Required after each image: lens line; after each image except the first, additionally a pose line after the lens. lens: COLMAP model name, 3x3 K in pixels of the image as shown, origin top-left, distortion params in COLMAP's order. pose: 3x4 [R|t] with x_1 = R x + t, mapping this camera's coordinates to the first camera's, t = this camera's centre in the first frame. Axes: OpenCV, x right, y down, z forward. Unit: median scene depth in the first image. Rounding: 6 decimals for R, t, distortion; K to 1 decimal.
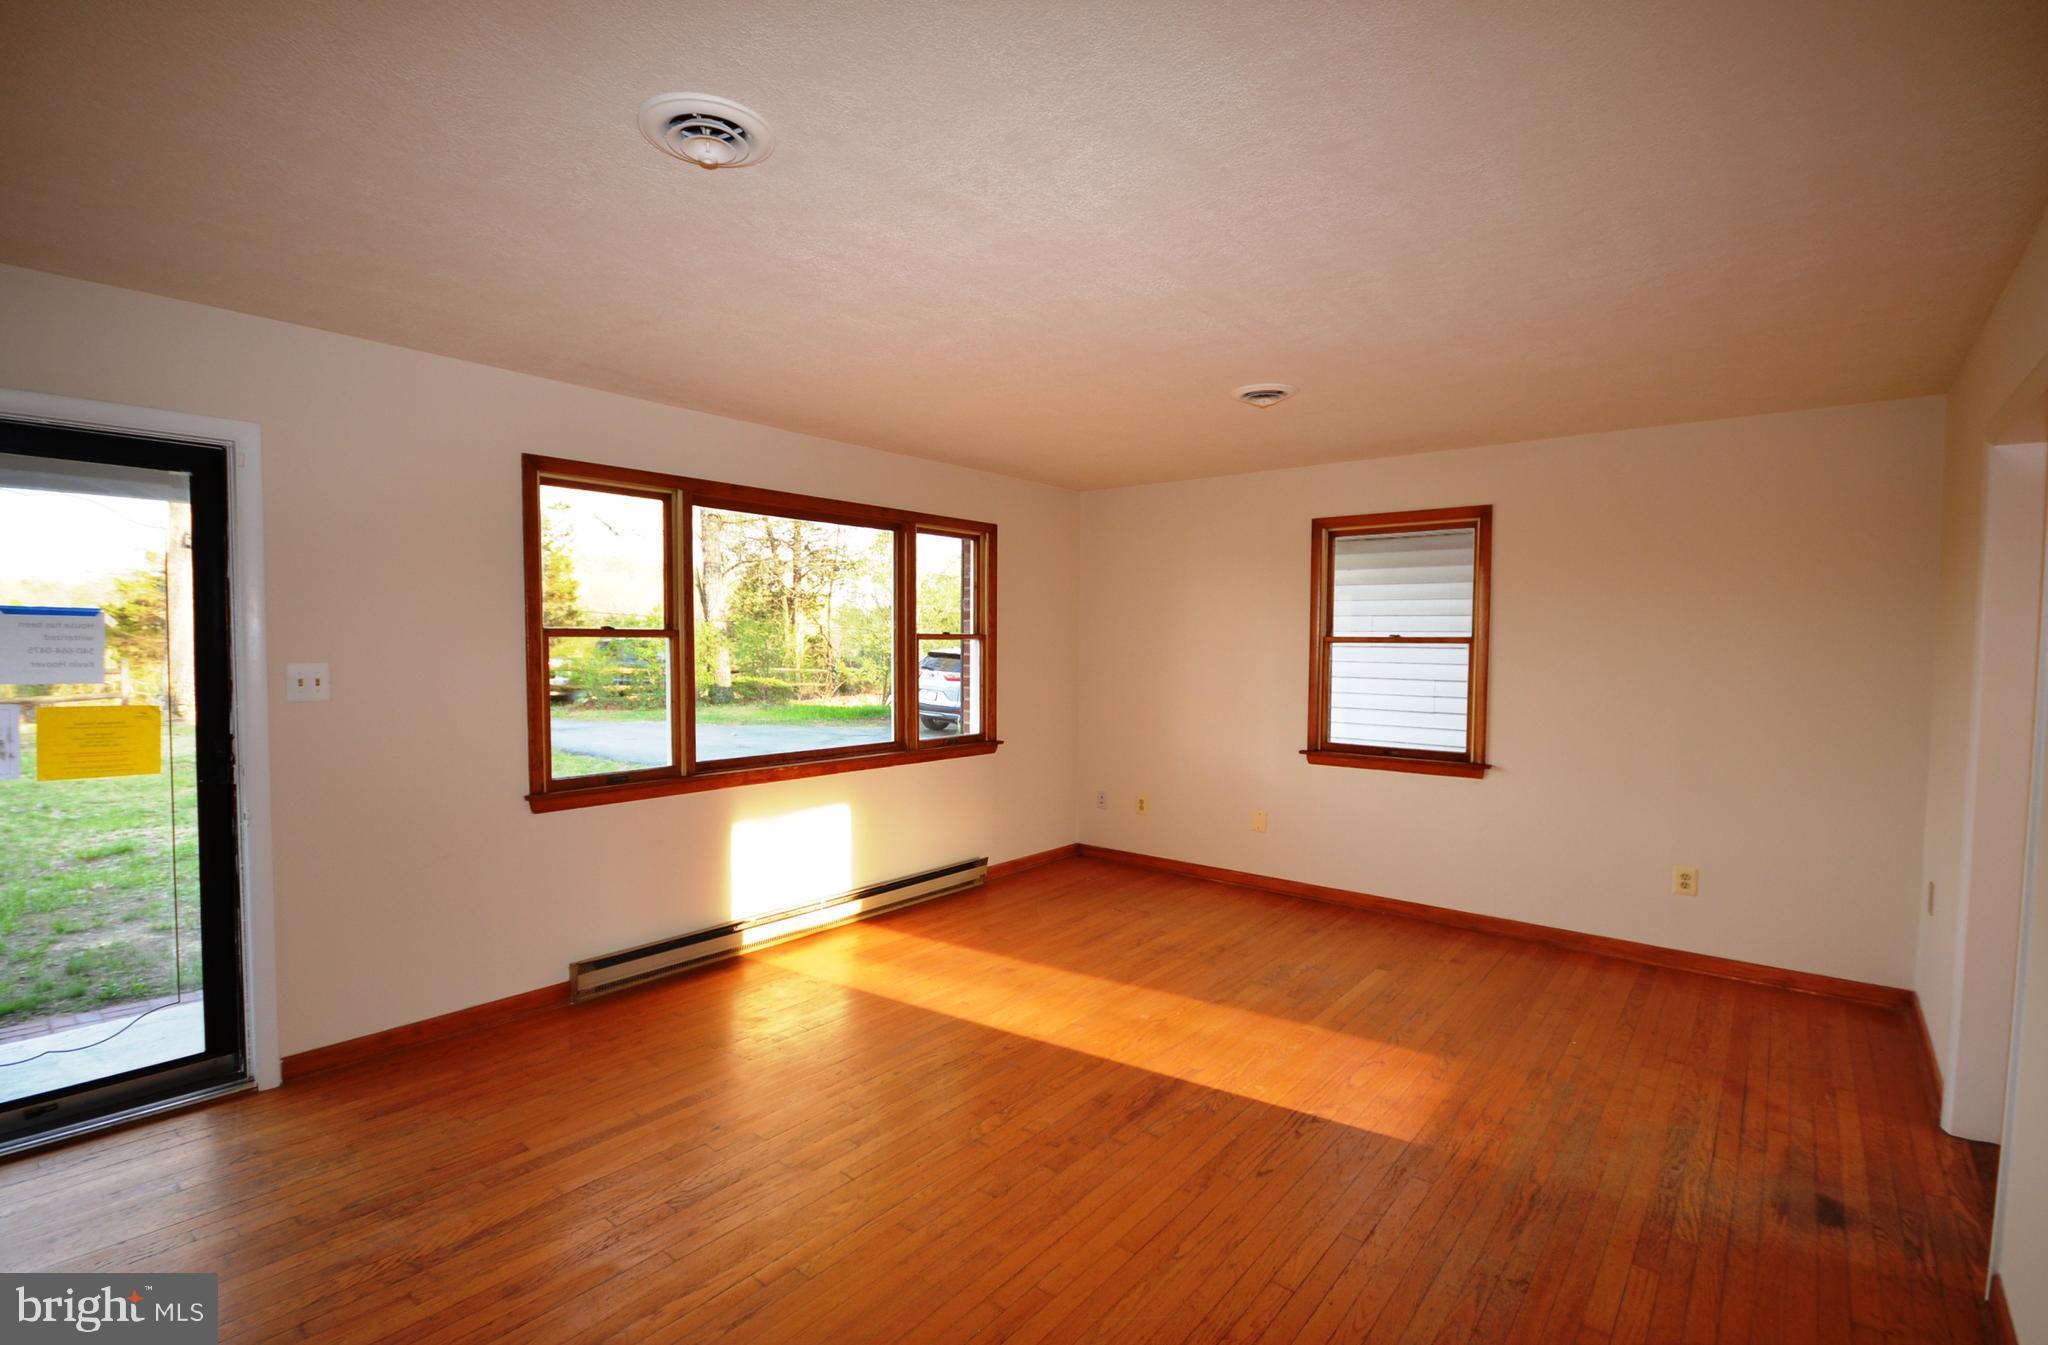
lens RADIAL K [[984.8, 0, 1024.0], [0, 984.8, 672.5], [0, 0, 1]] dist [0.001380, 0.000421]
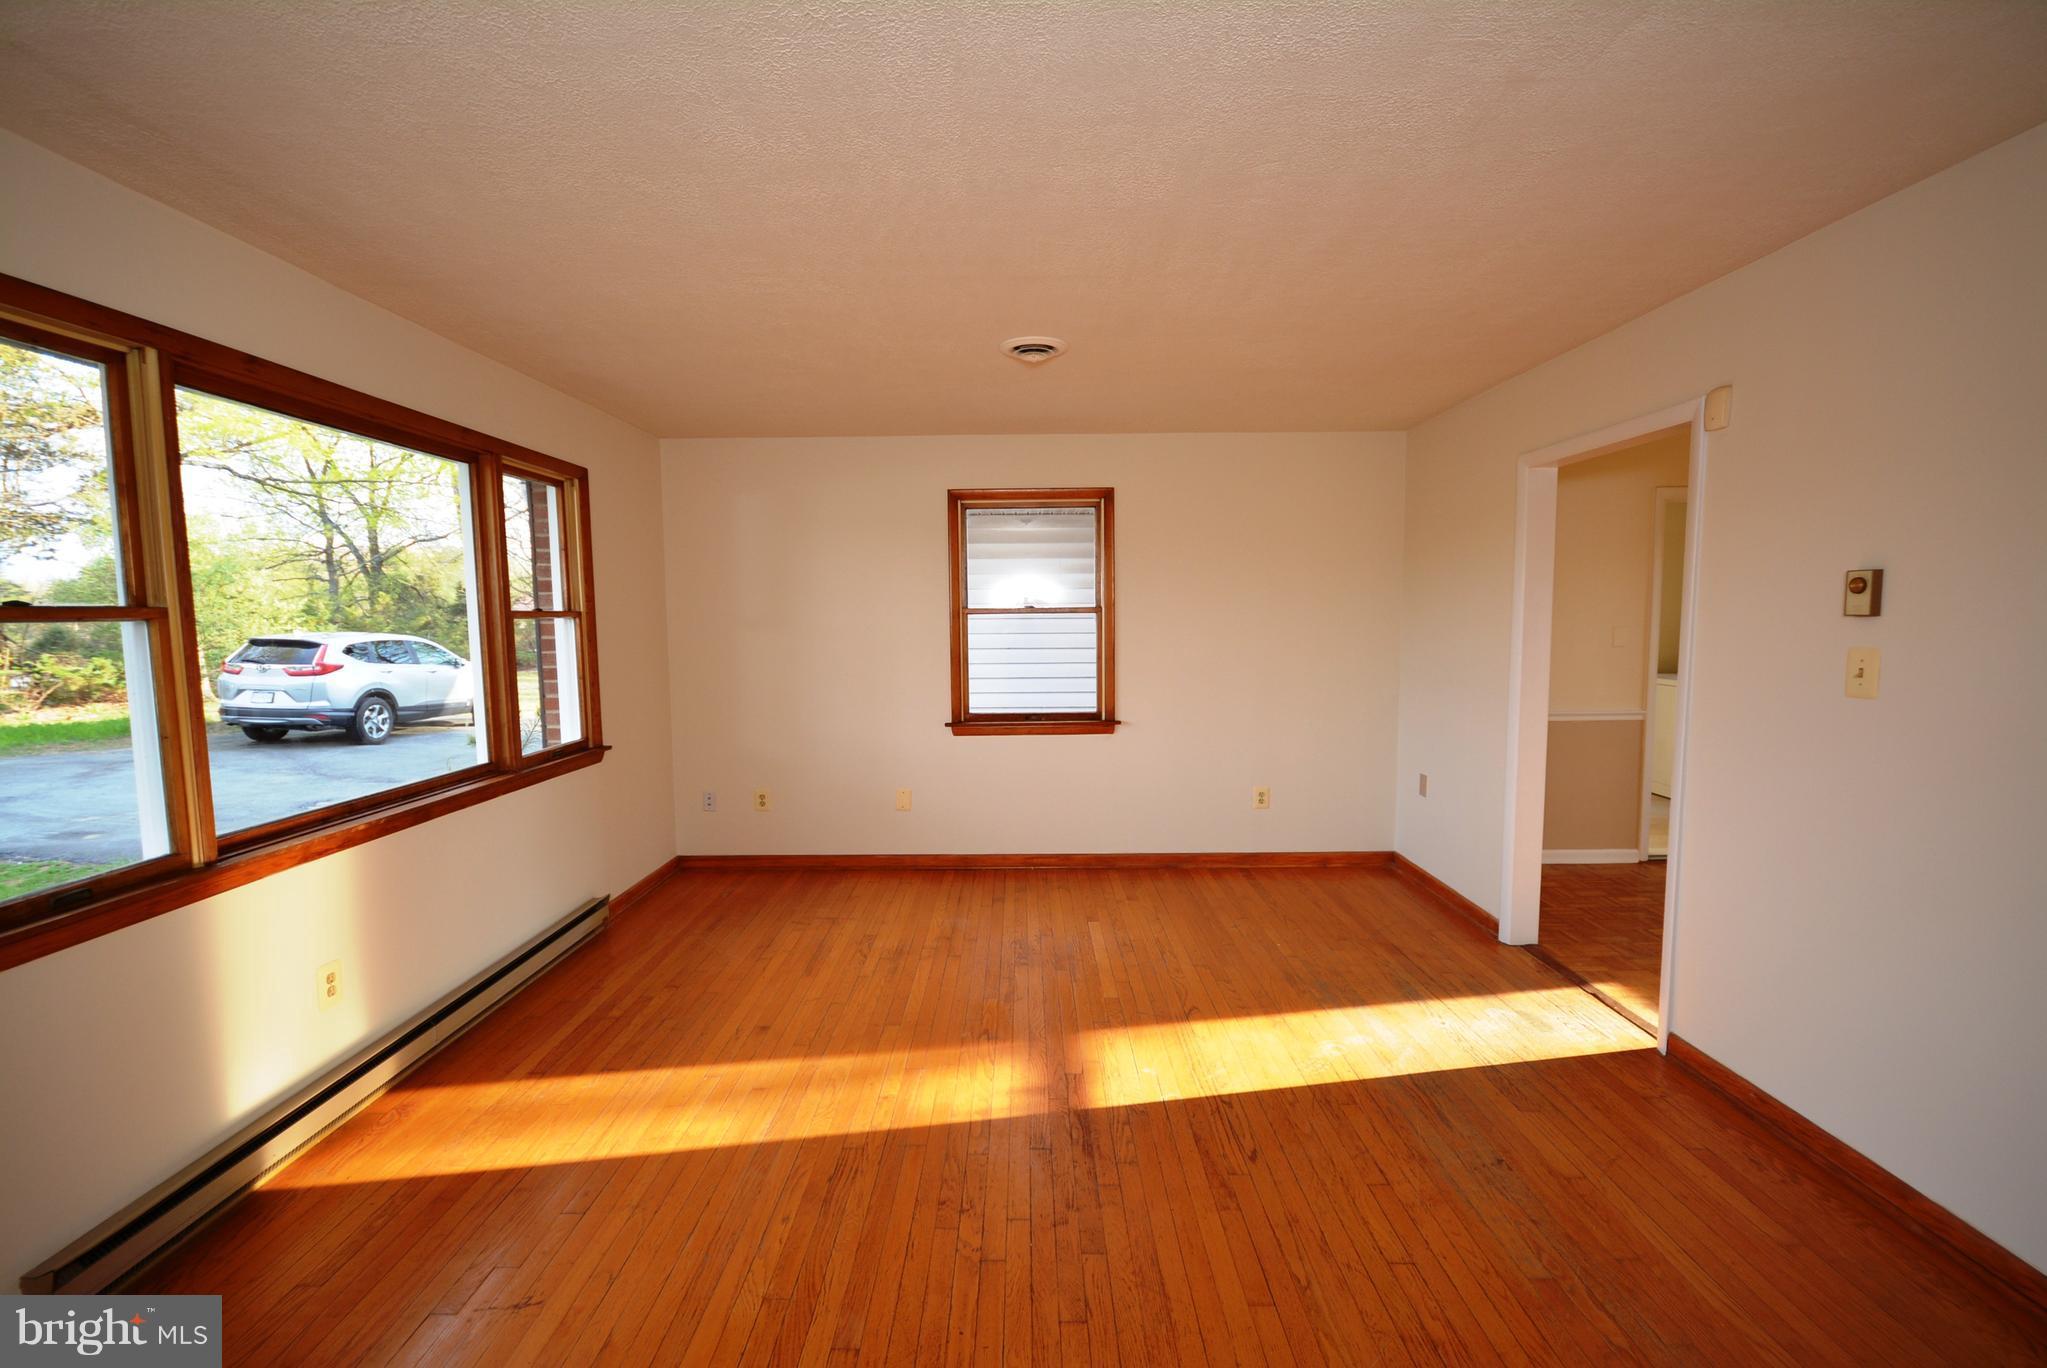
lens RADIAL K [[914.0, 0, 1023.5], [0, 914.0, 684.0], [0, 0, 1]] dist [-0.004889, -0.000923]
pose [[0.765712, -0.063614, 0.640030, -0.272634], [0.037226, 0.997812, 0.054638, -0.009163], [-0.642105, -0.018011, 0.766405, 0.263372]]
